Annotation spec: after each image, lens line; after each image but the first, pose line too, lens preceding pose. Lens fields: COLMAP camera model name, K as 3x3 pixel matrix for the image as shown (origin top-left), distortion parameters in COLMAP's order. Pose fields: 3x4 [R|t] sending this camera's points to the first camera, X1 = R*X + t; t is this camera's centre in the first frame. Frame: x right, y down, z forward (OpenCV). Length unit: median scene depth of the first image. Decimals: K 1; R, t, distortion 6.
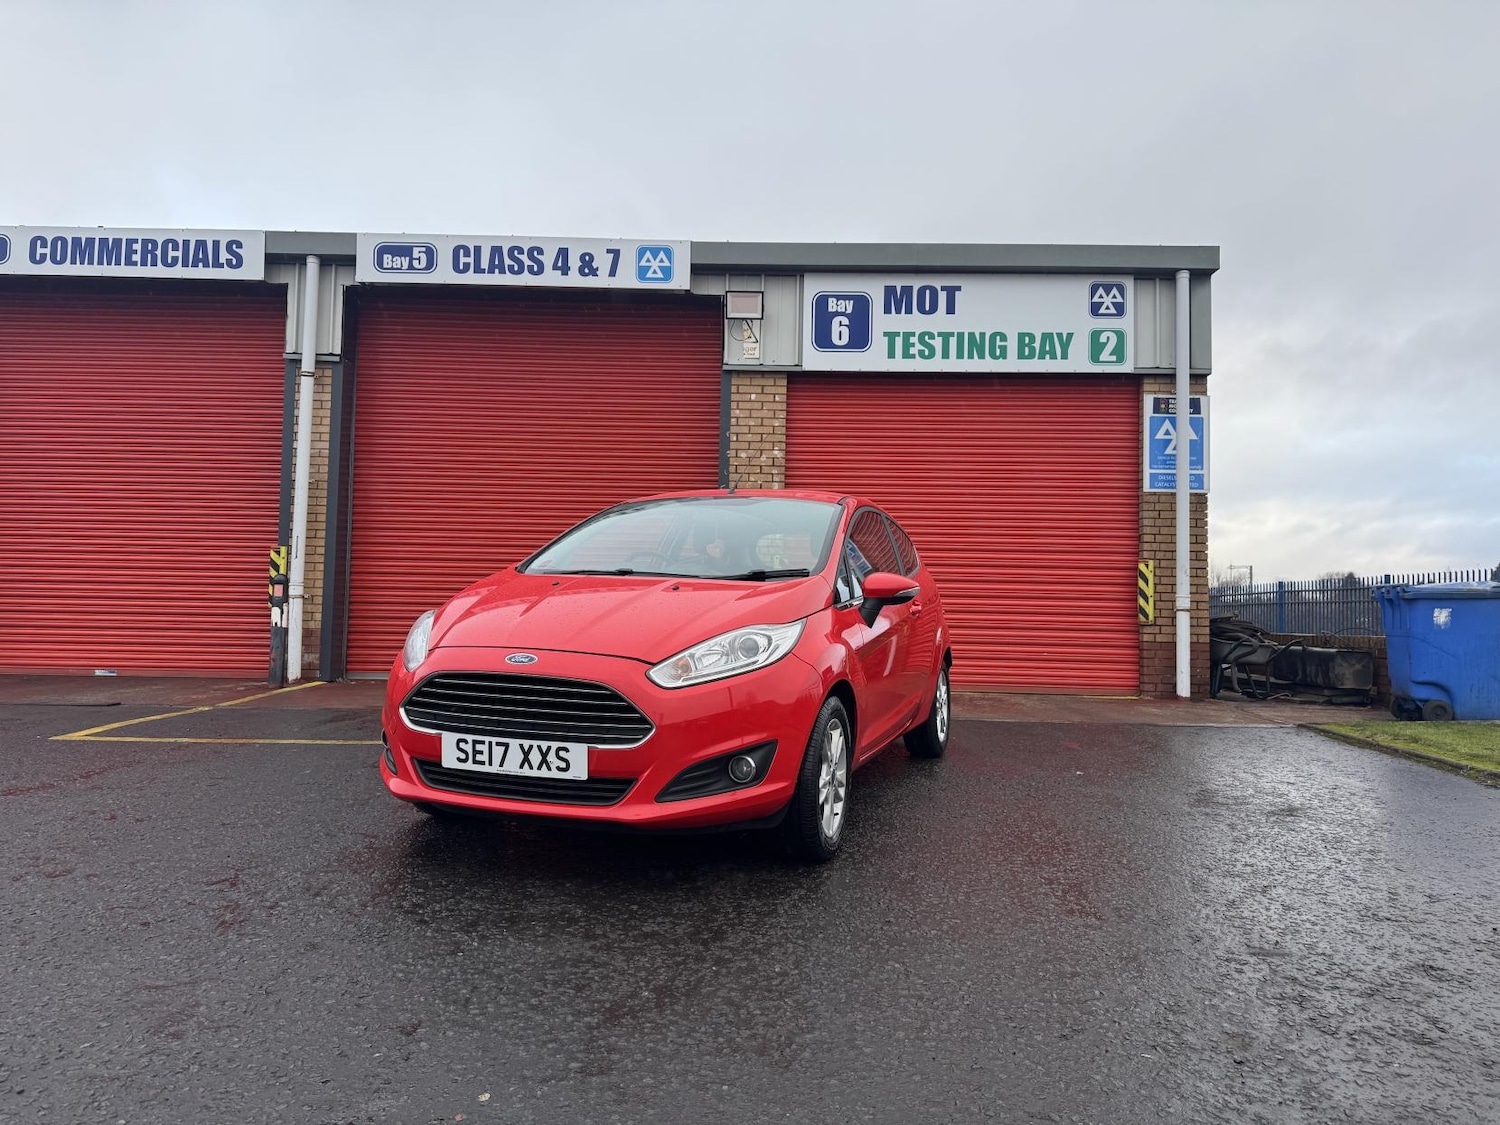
lens RADIAL K [[1048.1, 0, 751.8], [0, 1048.1, 569.7], [0, 0, 1]] dist [0.042645, -0.045536]
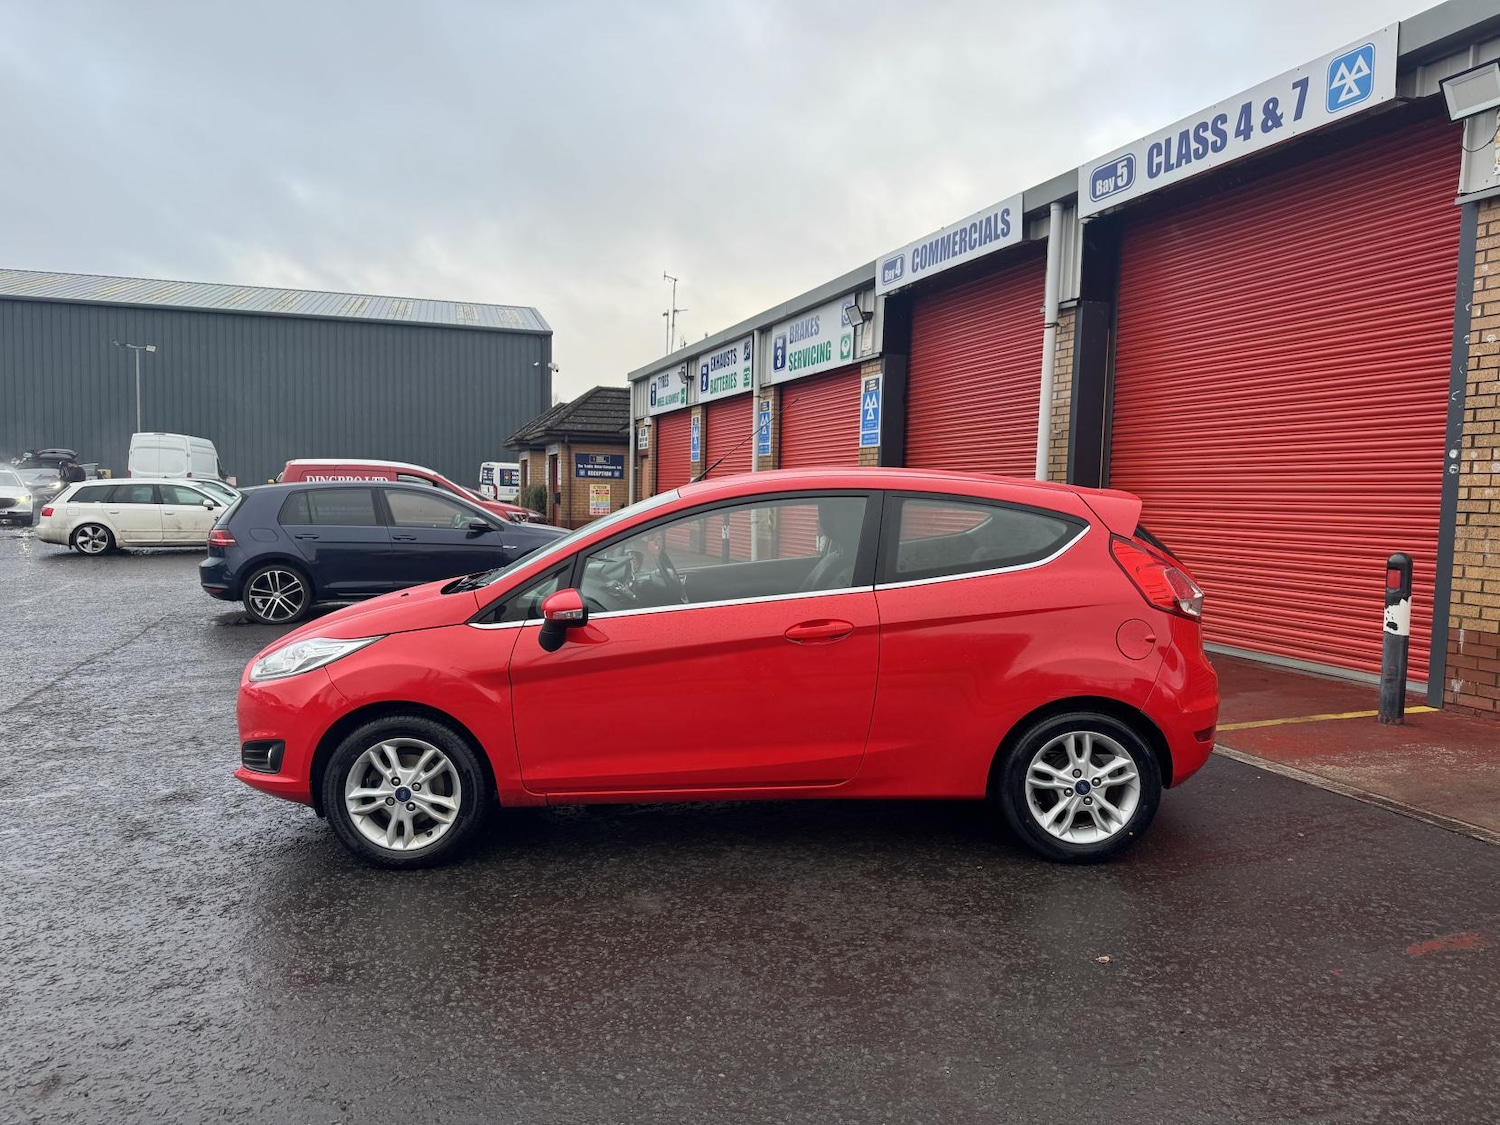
lens RADIAL K [[1048.1, 0, 743.8], [0, 1048.1, 566.5], [0, 0, 1]] dist [0.042645, -0.045536]
pose [[0.330805, 0.052383, -0.942244, 0.443818], [0.030064, 0.997366, 0.066002, -0.030520], [0.943220, -0.050162, 0.328359, 0.382271]]
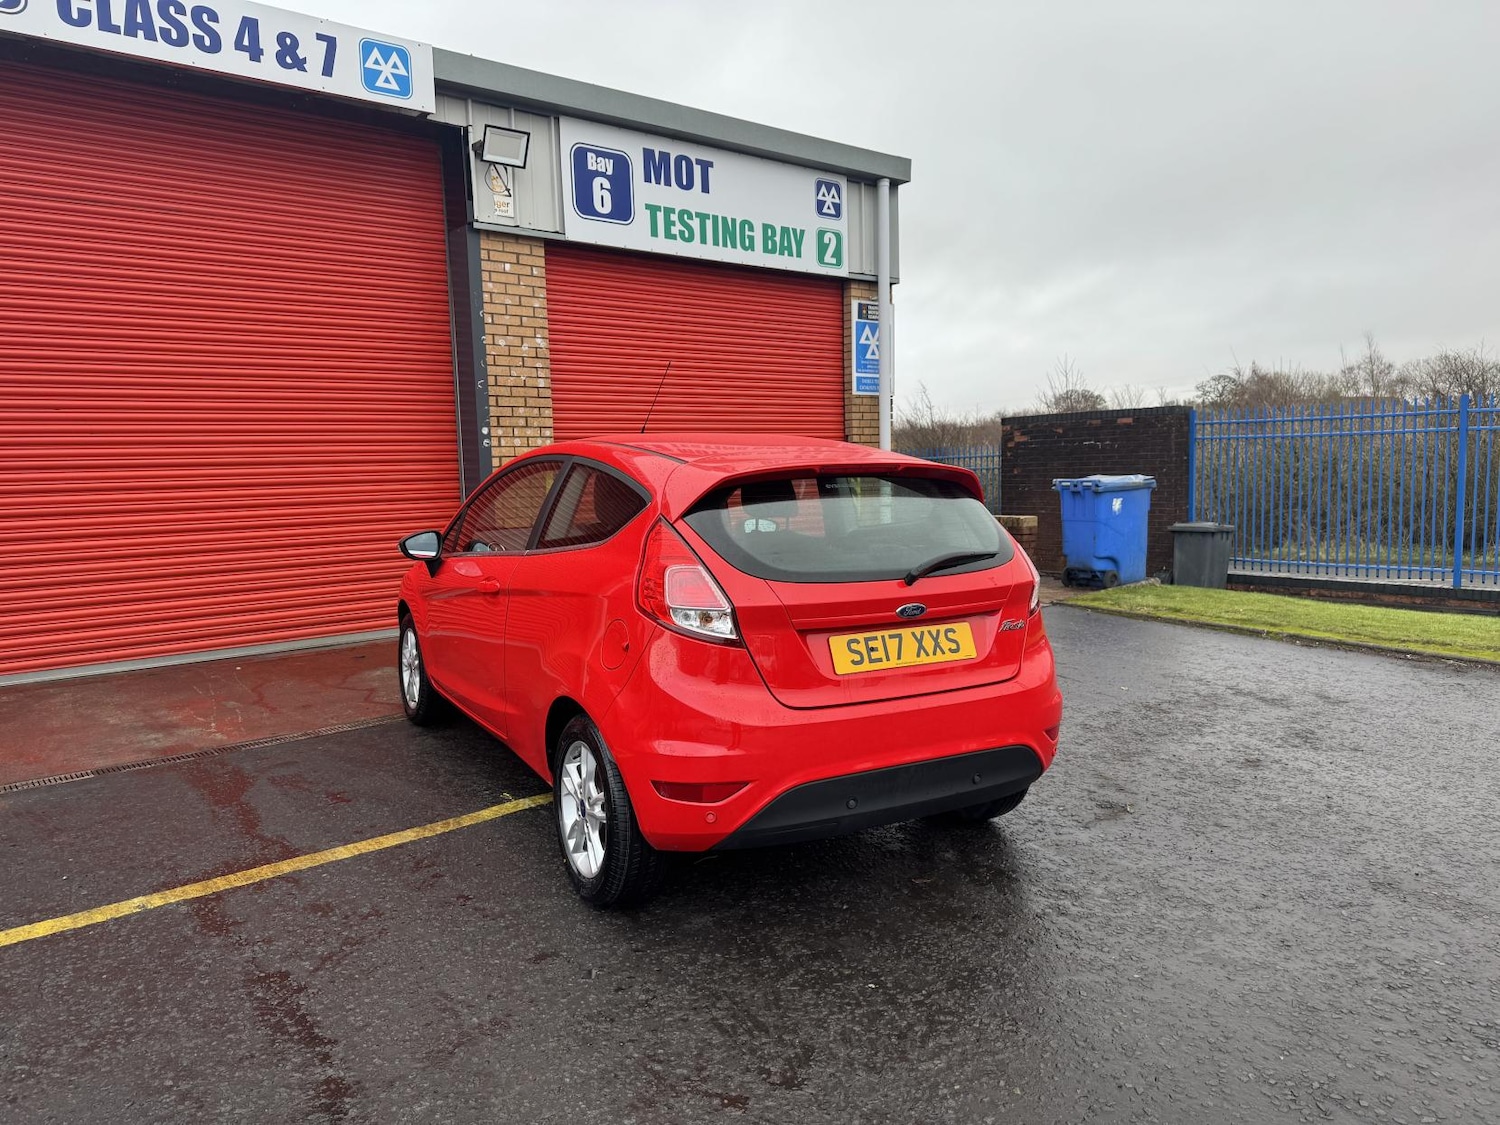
lens RADIAL K [[1048.1, 0, 752.0], [0, 1048.1, 570.6], [0, 0, 1]] dist [0.042645, -0.045536]
pose [[0.773185, -0.101245, 0.626046, -0.387329], [0.009080, 0.988840, 0.148702, -0.055741], [-0.634115, -0.109290, 0.765476, 0.245784]]
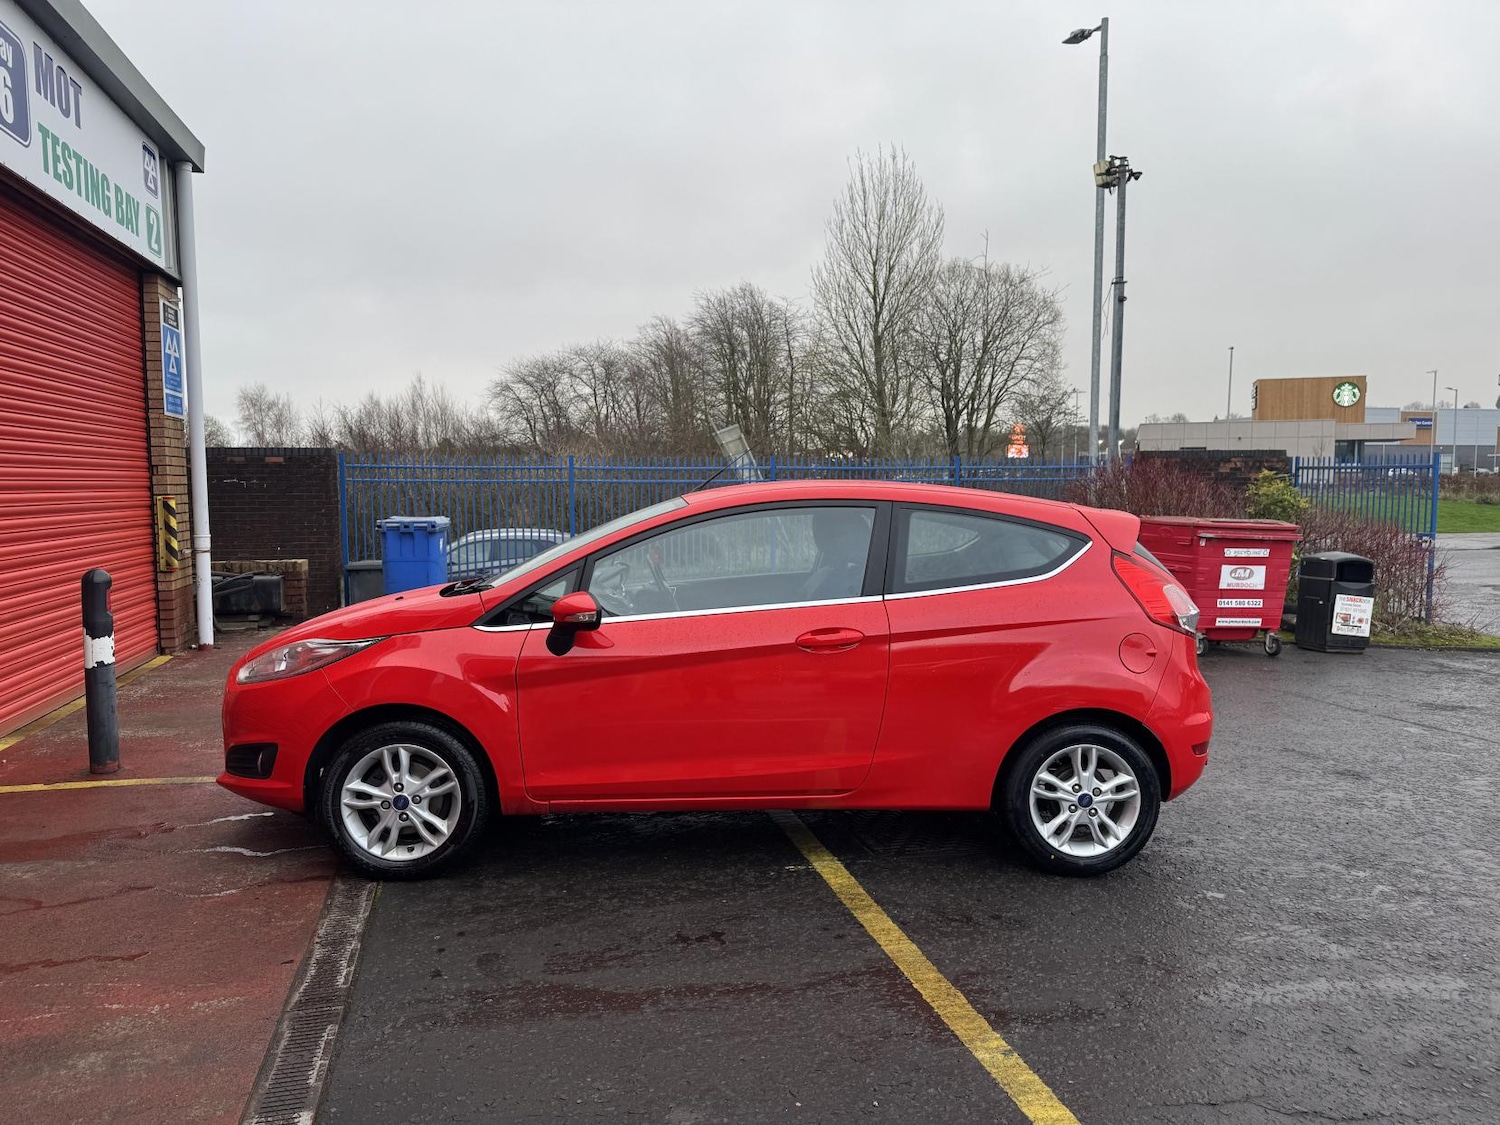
lens RADIAL K [[1045.1, 0, 751.5], [0, 1045.1, 558.2], [0, 0, 1]] dist [0.060032, -0.045325]
pose [[-0.234631, -0.086638, 0.968216, -0.579086], [-0.046260, 0.995887, 0.077904, -0.047559], [-0.970983, -0.026511, -0.237674, 0.753918]]
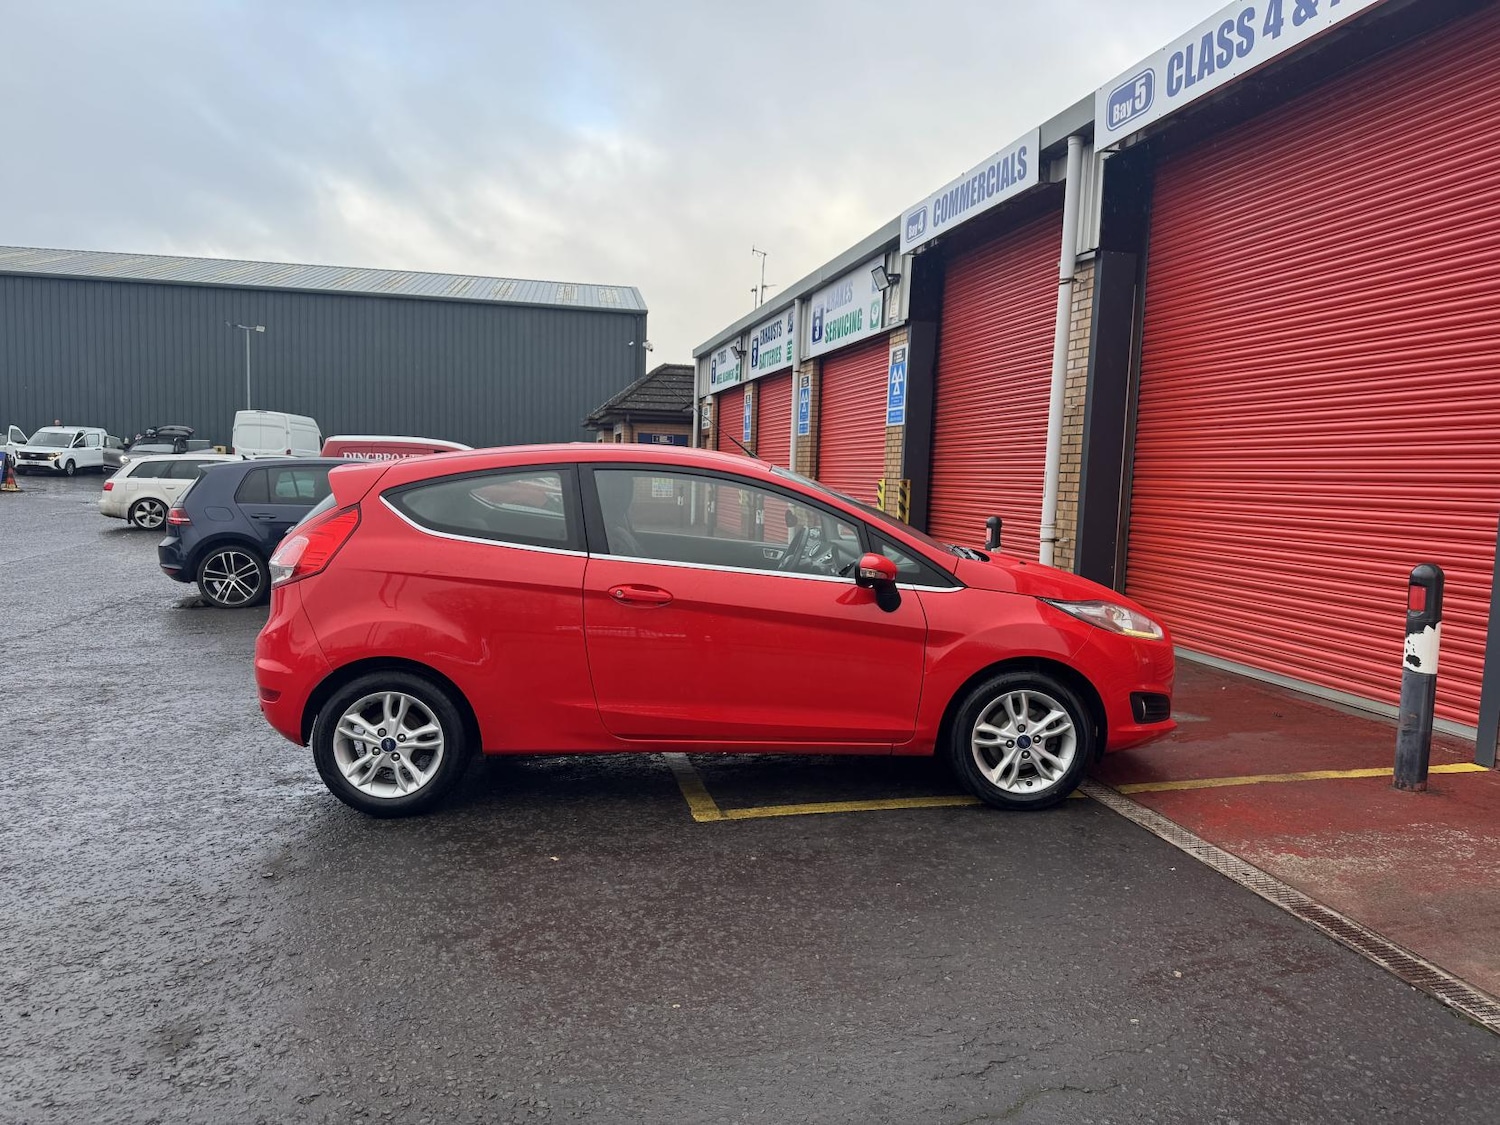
lens RADIAL K [[1048.1, 0, 742.5], [0, 1048.1, 566.0], [0, 0, 1]] dist [0.042645, -0.045536]
pose [[0.216912, 0.073872, -0.973392, 0.375380], [0.019084, 0.996621, 0.079888, -0.028039], [0.976005, -0.035905, 0.214770, 0.551717]]
